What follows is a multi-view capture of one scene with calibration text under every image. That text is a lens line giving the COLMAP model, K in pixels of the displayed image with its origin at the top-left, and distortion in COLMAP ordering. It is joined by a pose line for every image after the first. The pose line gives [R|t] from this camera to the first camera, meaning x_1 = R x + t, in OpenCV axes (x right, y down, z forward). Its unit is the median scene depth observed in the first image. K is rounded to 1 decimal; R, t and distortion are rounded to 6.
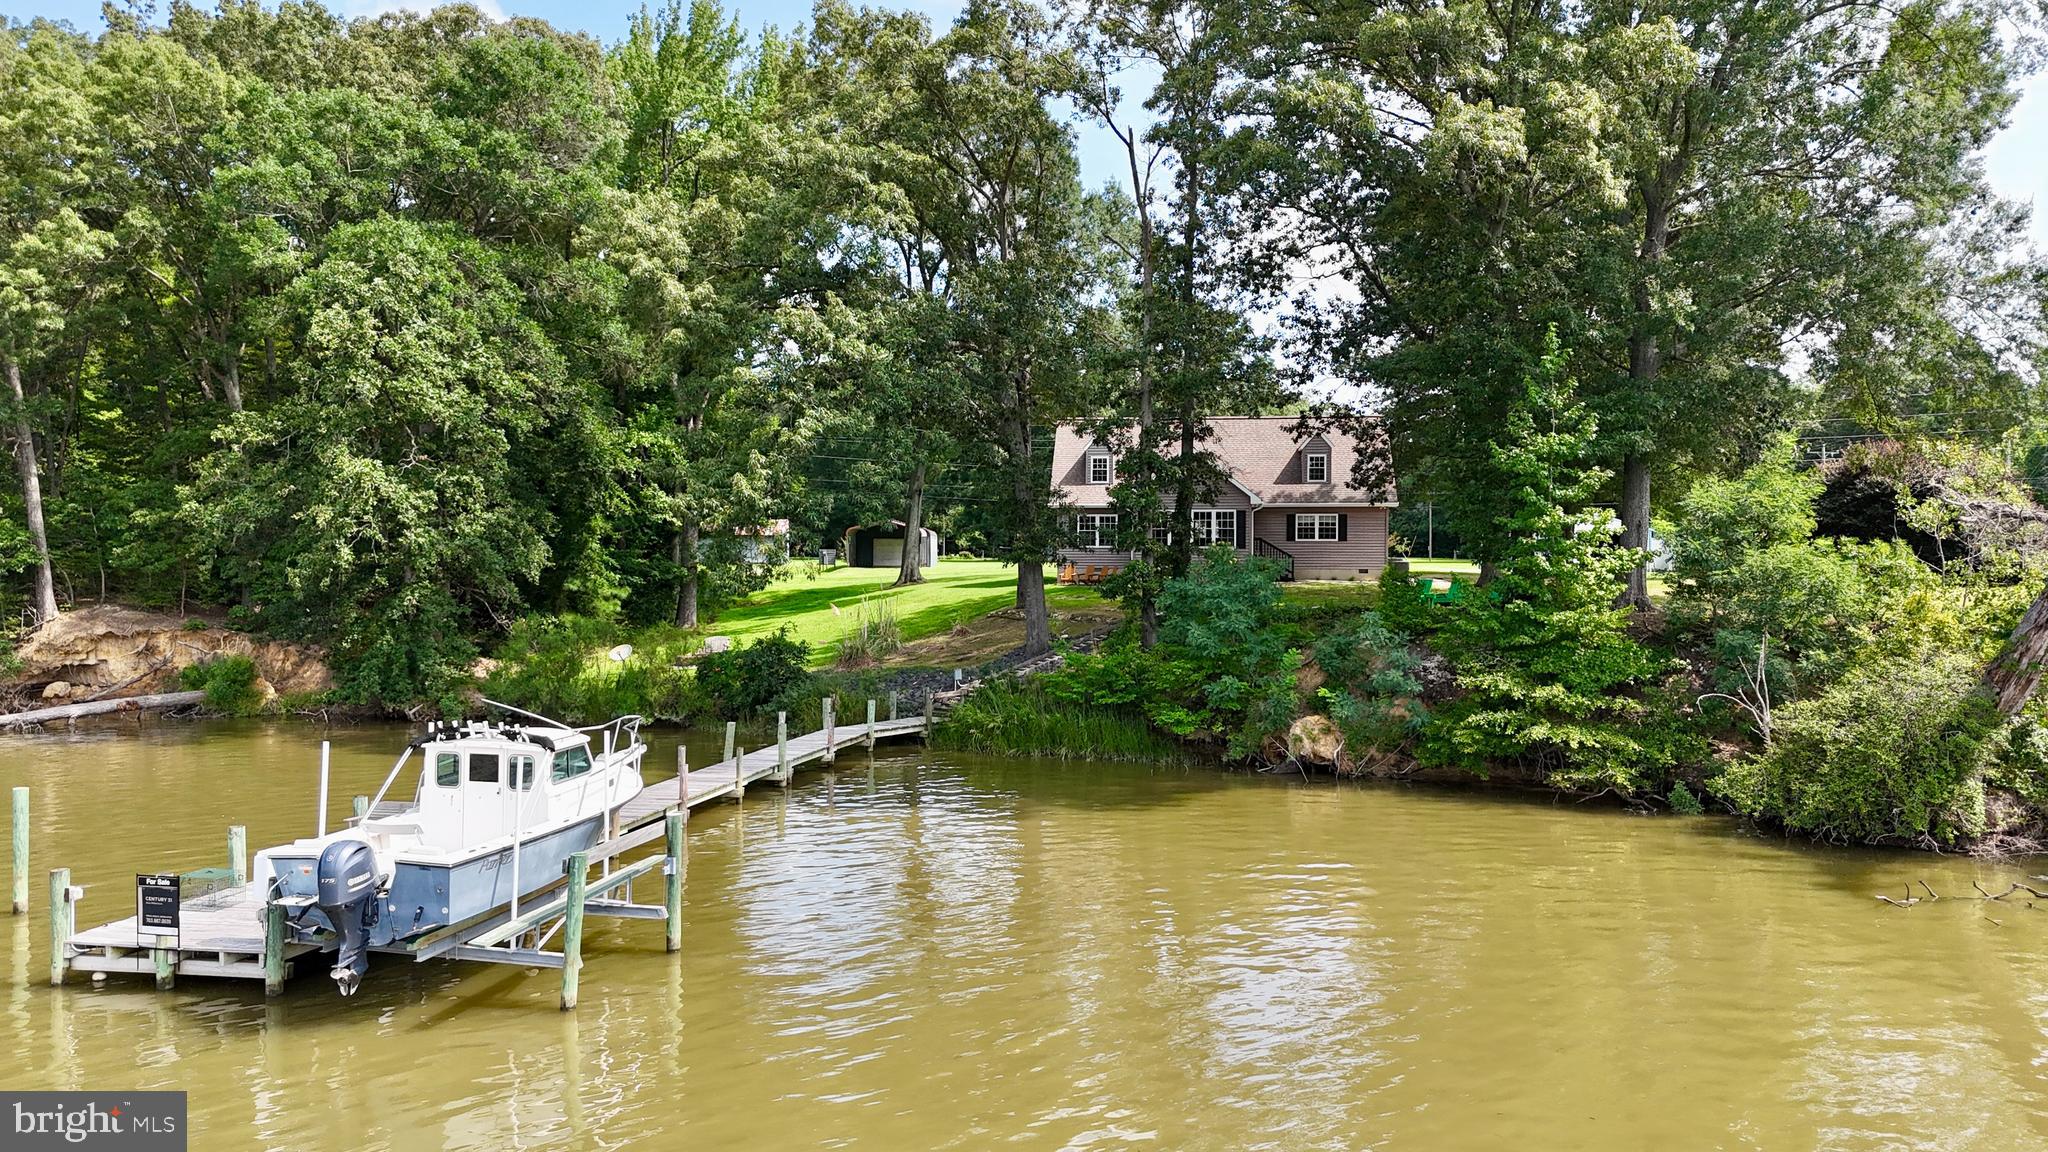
lens RADIAL K [[1438.1, 0, 999.5], [0, 1438.1, 567.9], [0, 0, 1]] dist [0.043374, -0.045517]
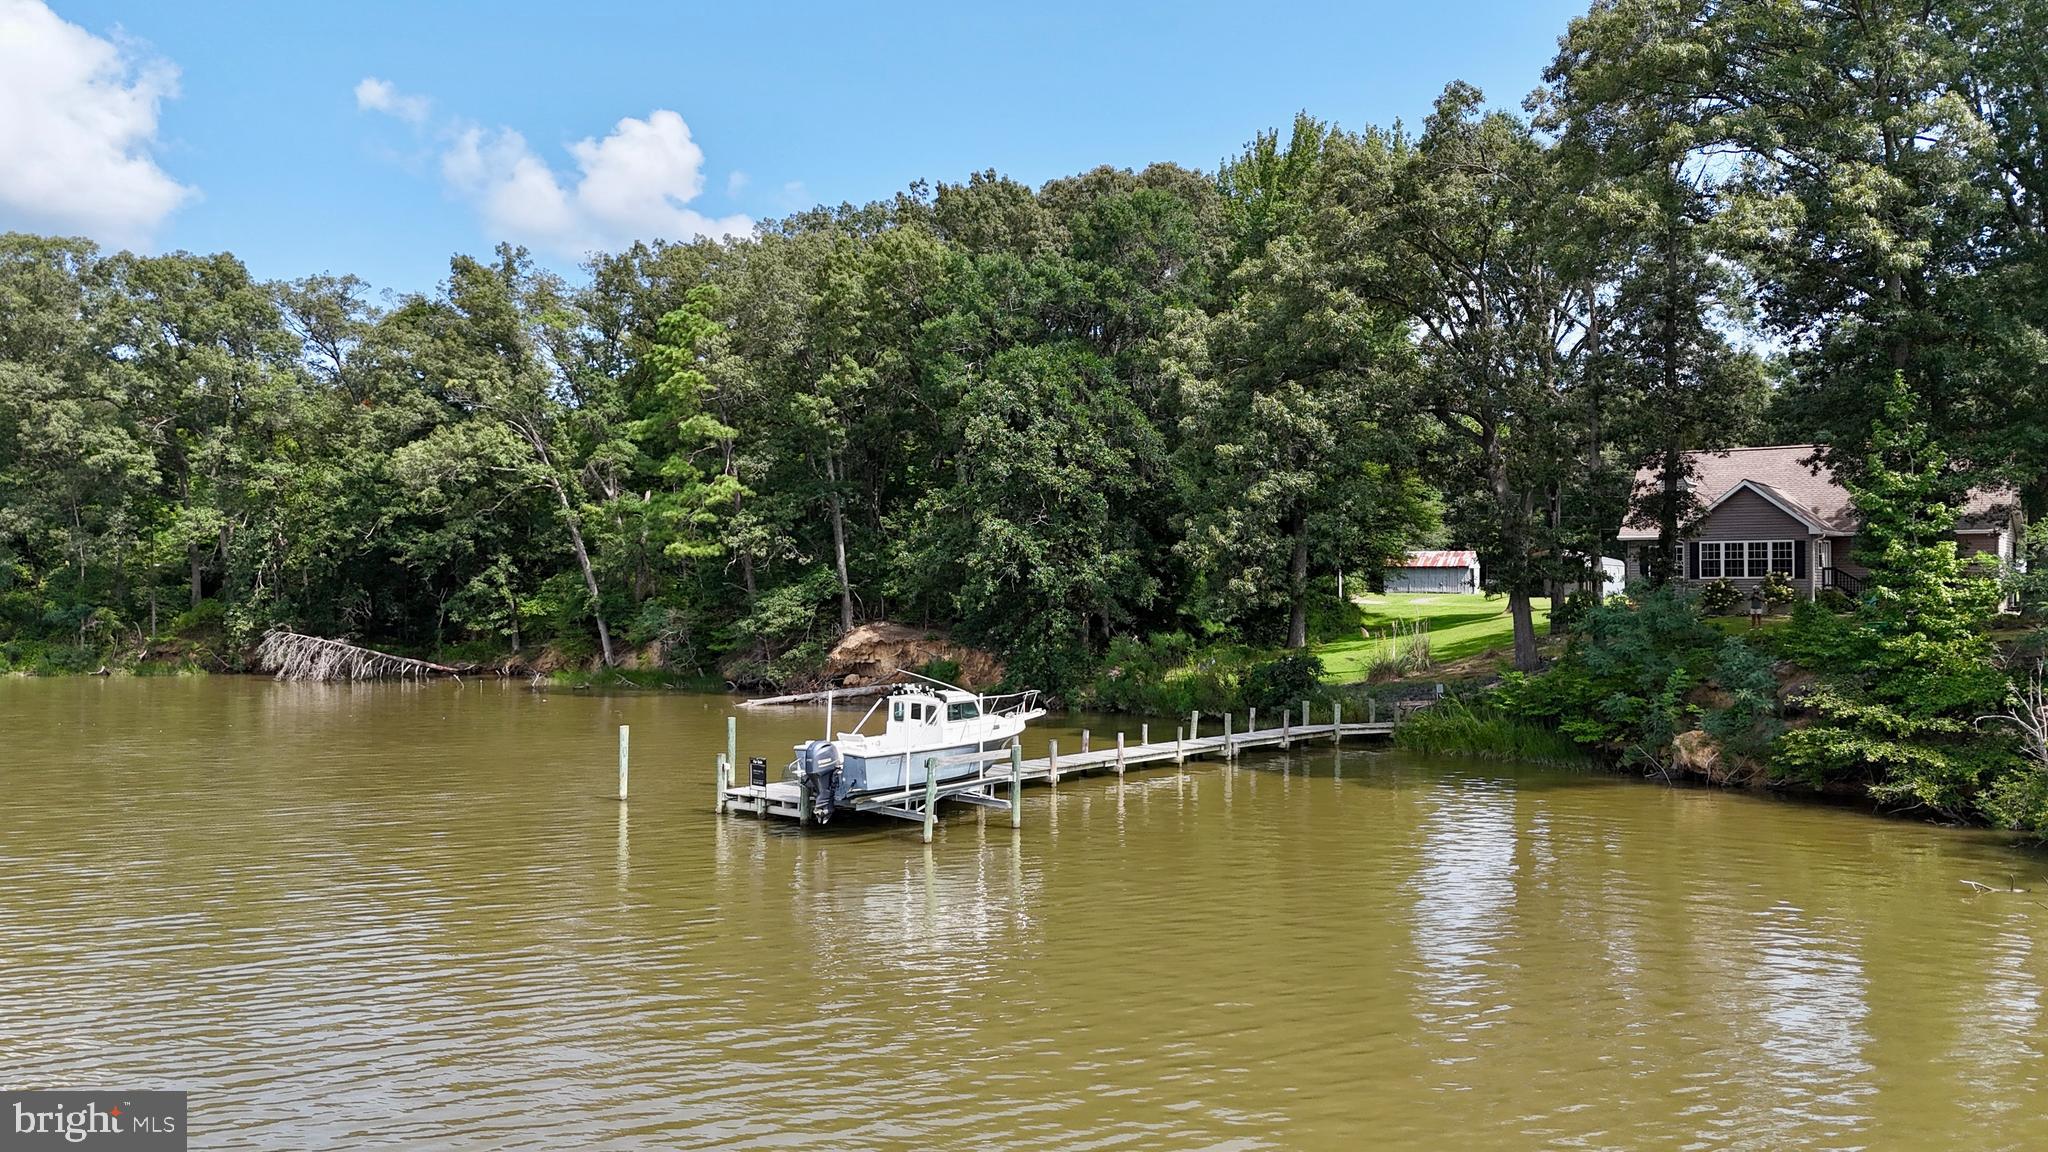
lens RADIAL K [[1388.3, 0, 1031.4], [0, 1388.3, 562.2], [0, 0, 1]] dist [0.154431, -0.406934]
pose [[0.870295, -0.011005, -0.492409, 0.298490], [-0.001206, 0.999700, -0.024474, -0.000110], [0.492530, 0.021893, 0.870020, -0.197189]]
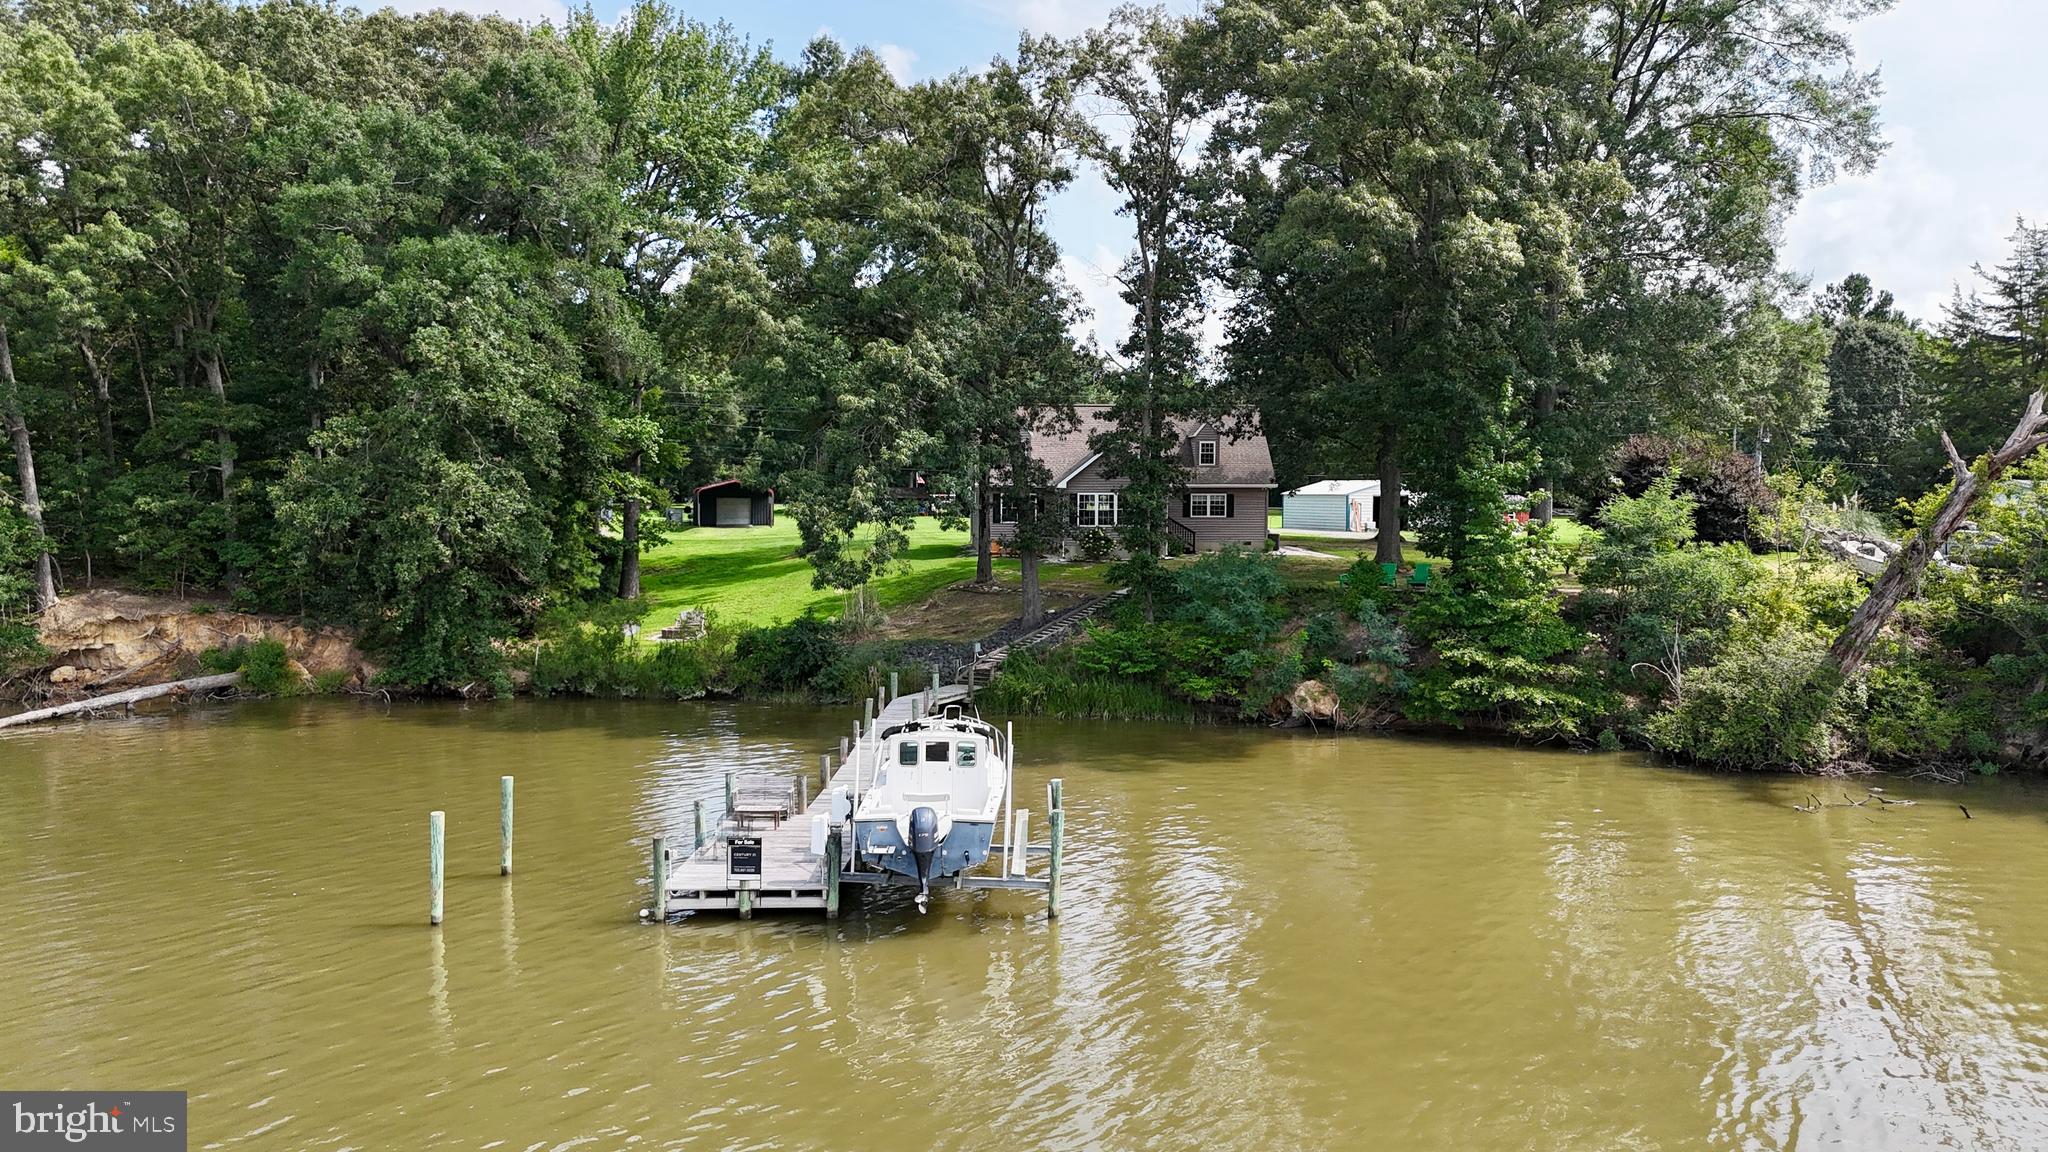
lens RADIAL K [[1438.1, 0, 999.5], [0, 1438.1, 567.9], [0, 0, 1]] dist [0.043374, -0.045517]
pose [[0.983724, -0.008693, 0.179477, -0.274807], [0.001372, 0.999163, 0.040876, -0.047326], [-0.179682, -0.039965, 0.982913, -0.180224]]
